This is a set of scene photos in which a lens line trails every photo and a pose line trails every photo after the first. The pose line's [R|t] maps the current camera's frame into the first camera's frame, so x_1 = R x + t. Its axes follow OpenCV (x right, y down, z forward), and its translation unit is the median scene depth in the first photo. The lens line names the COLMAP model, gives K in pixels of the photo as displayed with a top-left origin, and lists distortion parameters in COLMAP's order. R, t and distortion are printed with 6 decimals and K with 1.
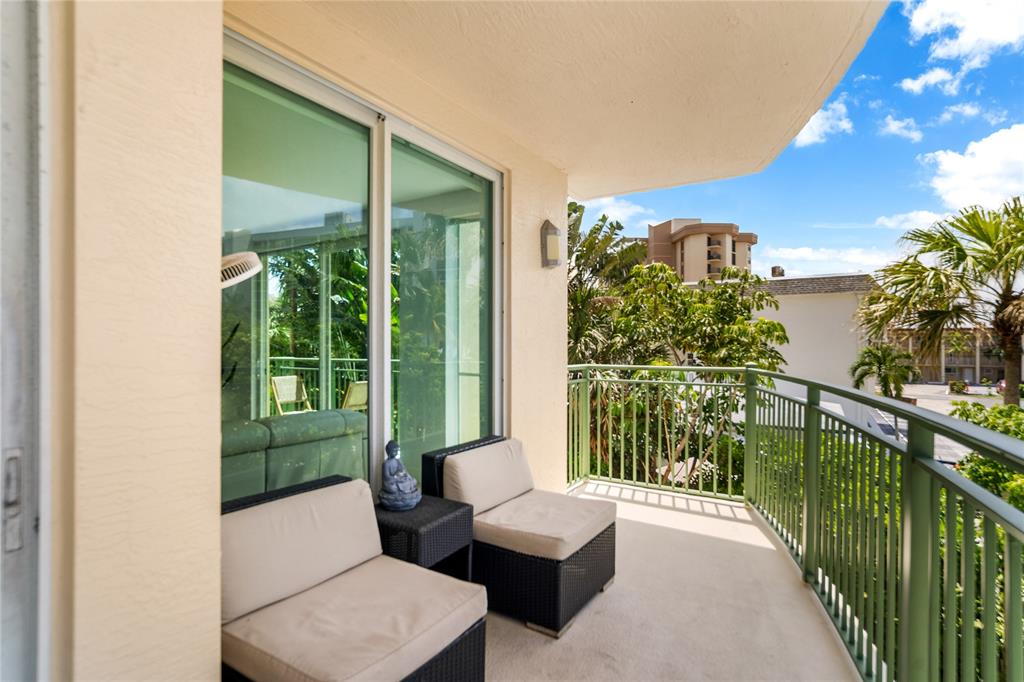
lens RADIAL K [[525.9, 0, 497.5], [0, 525.9, 345.5], [0, 0, 1]] dist [0.000499, 0.001538]
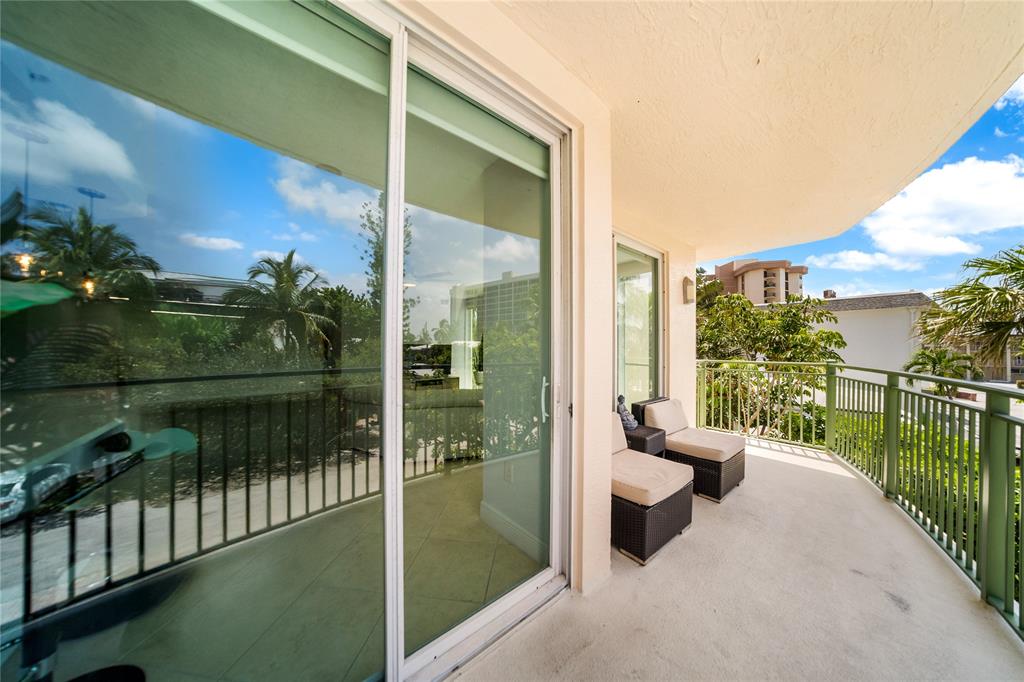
lens RADIAL K [[315.6, 0, 513.6], [0, 315.6, 346.6], [0, 0, 1]] dist [0.008395, 0.000166]
pose [[0.958291, 0.001748, -0.285788, -0.088886], [-0.003212, 0.999984, -0.004655, 0.000417], [0.285775, 0.005379, 0.958282, -0.100541]]
